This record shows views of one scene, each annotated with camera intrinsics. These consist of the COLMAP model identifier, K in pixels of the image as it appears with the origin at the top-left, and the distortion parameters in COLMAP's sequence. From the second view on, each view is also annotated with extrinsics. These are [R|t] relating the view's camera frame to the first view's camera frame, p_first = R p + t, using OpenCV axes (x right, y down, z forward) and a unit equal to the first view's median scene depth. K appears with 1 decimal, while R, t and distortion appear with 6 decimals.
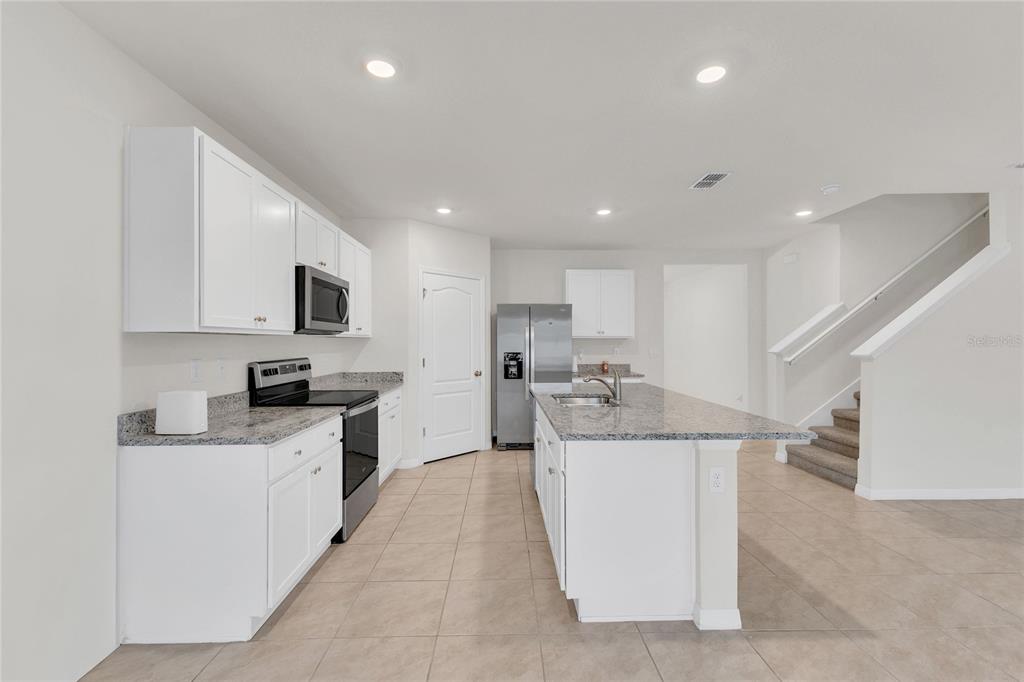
lens RADIAL K [[441.1, 0, 512.0], [0, 441.1, 341.0], [0, 0, 1]] dist [0.001451, 0.000182]
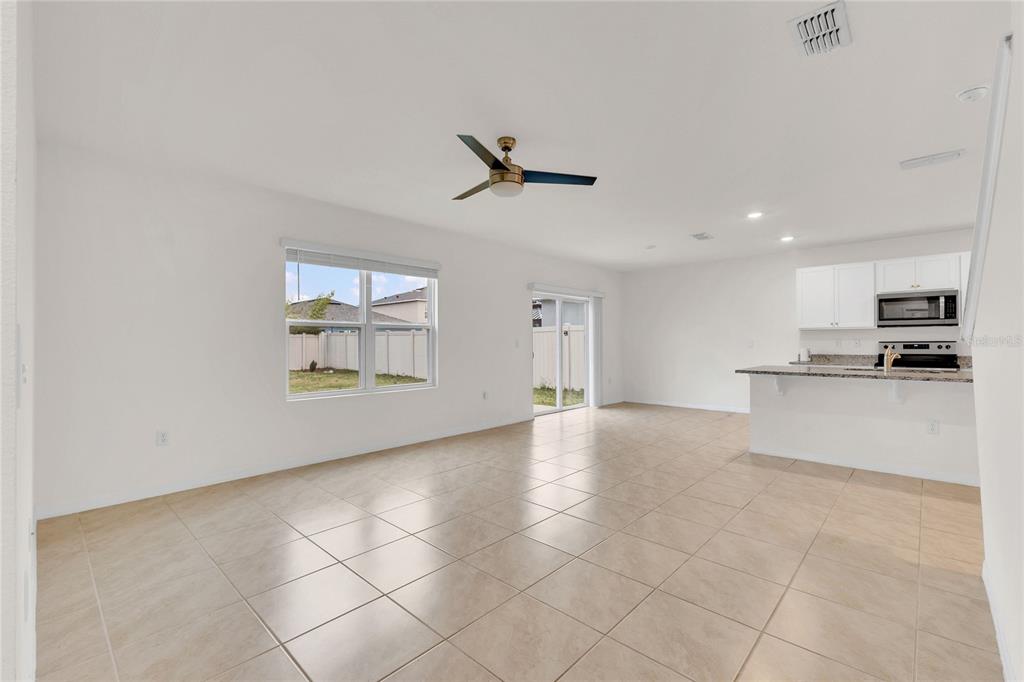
lens RADIAL K [[441.1, 0, 512.0], [0, 441.1, 341.0], [0, 0, 1]] dist [0.001451, 0.000182]
pose [[-0.702105, -0.000687, -0.712073, 1.810226], [0.005372, 0.999966, -0.006261, 0.040378], [0.712053, -0.008221, -0.702077, 1.031081]]
